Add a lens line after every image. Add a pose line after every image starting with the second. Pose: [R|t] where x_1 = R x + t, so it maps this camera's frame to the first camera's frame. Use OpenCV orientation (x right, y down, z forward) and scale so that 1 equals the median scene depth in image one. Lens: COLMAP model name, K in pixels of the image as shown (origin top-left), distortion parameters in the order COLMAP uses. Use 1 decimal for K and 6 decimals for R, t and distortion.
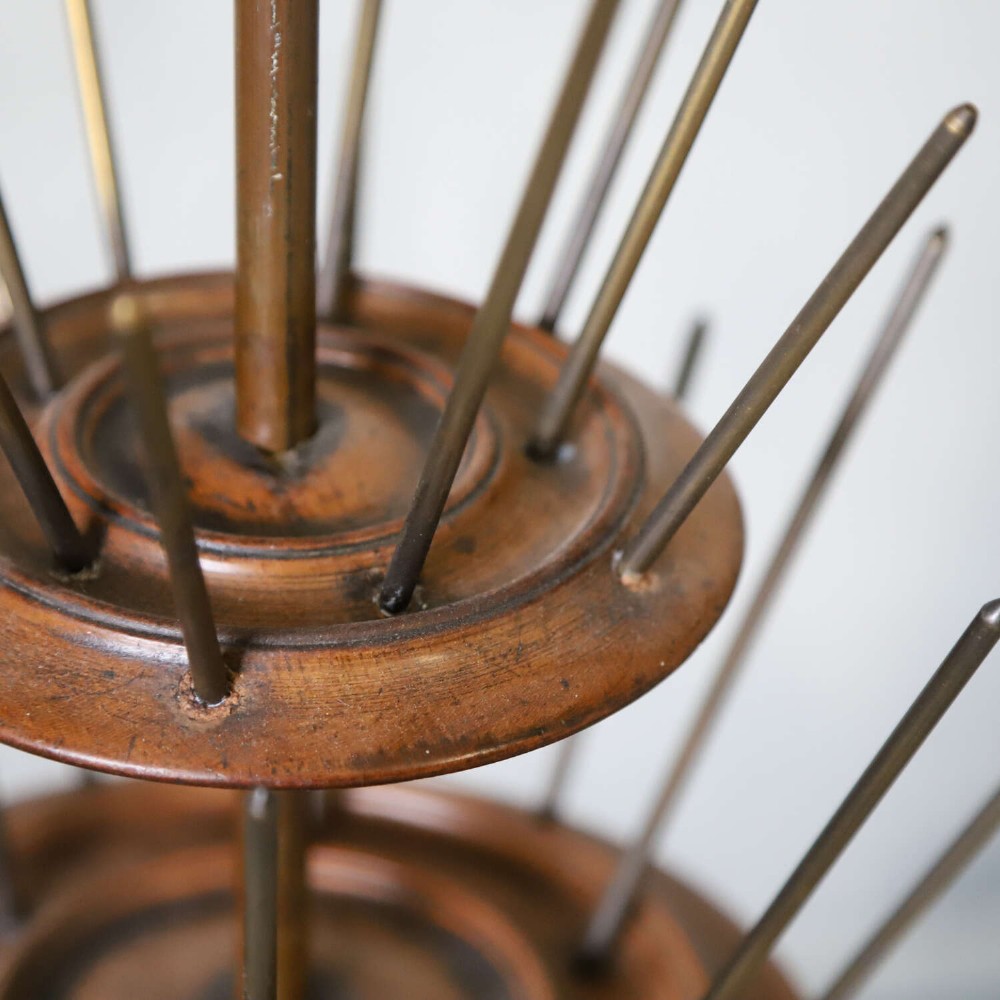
lens RADIAL K [[3720.8, 0, 495.5], [0, 3720.8, 489.6], [0, 0, 1]] dist [0.560882, 0.000000]
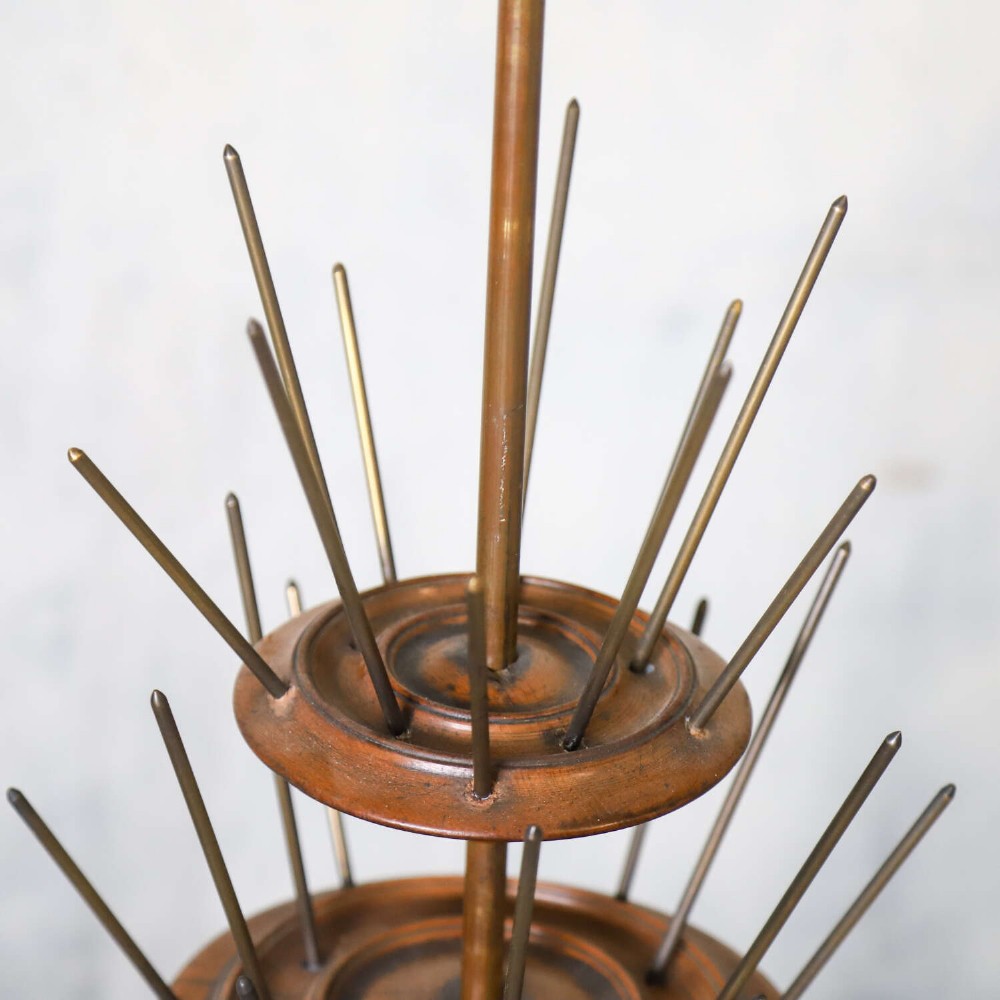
lens RADIAL K [[3720.8, 0, 504.4], [0, 3720.8, 498.8], [0, 0, 1]] dist [0.560882, 0.000000]
pose [[0.997863, -0.022792, 0.061232, -0.171371], [0.028788, 0.994680, -0.098909, 0.090748], [-0.058652, 0.100460, 0.993211, -0.860246]]
